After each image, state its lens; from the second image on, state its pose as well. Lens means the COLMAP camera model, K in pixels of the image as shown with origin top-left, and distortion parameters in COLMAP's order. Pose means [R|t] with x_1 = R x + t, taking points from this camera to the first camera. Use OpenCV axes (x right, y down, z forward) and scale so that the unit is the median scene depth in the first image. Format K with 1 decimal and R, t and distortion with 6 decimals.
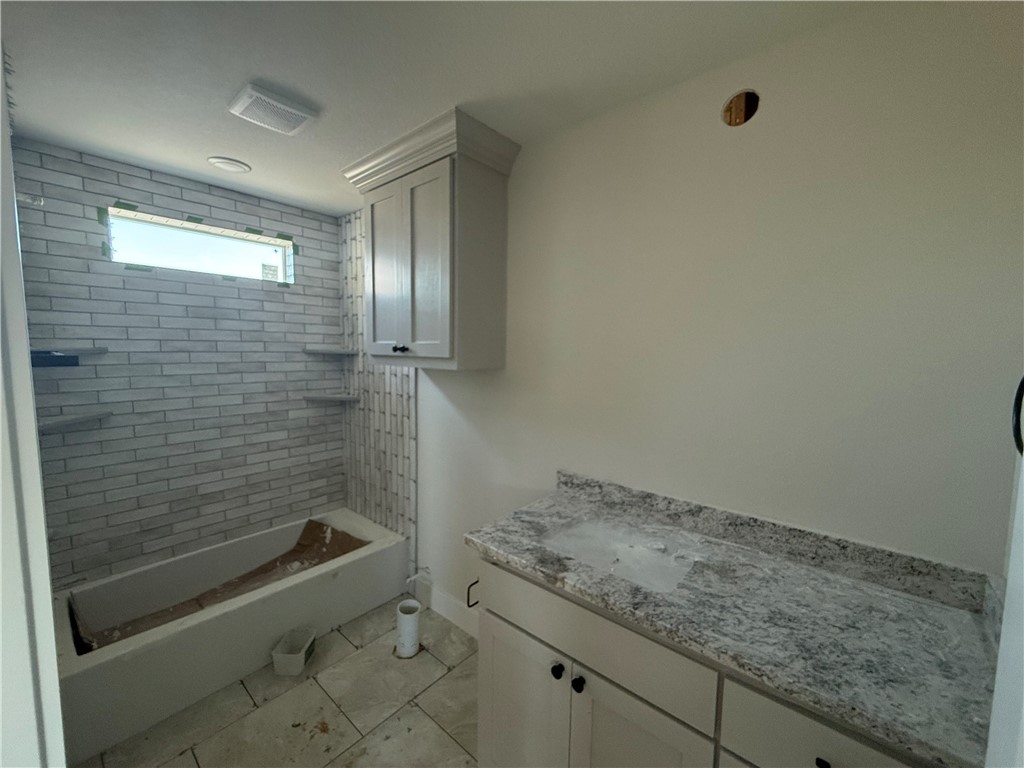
lens RADIAL K [[407.6, 0, 508.0], [0, 407.6, 382.9], [0, 0, 1]] dist [-0.003069, 0.000709]
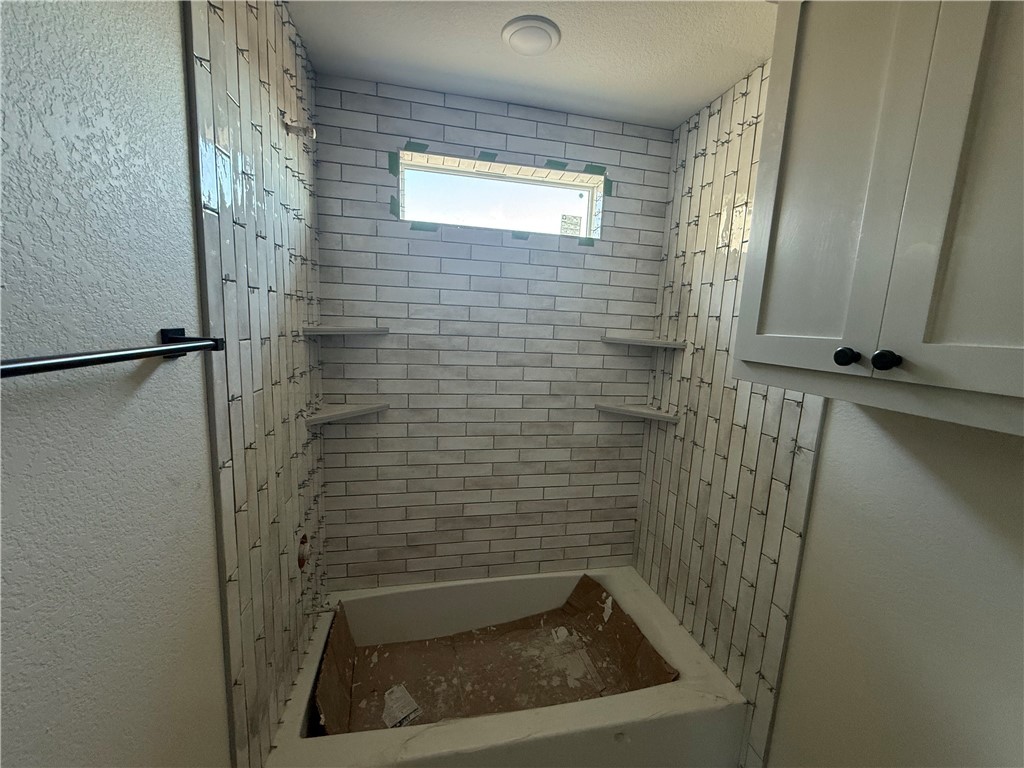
lens RADIAL K [[407.6, 0, 511.0], [0, 407.6, 383.7], [0, 0, 1]] dist [-0.003069, 0.000709]
pose [[0.794422, 0.113125, -0.596738, -0.222085], [-0.087045, 0.993565, 0.072472, -0.044121], [0.601096, -0.005630, 0.799157, 0.385111]]
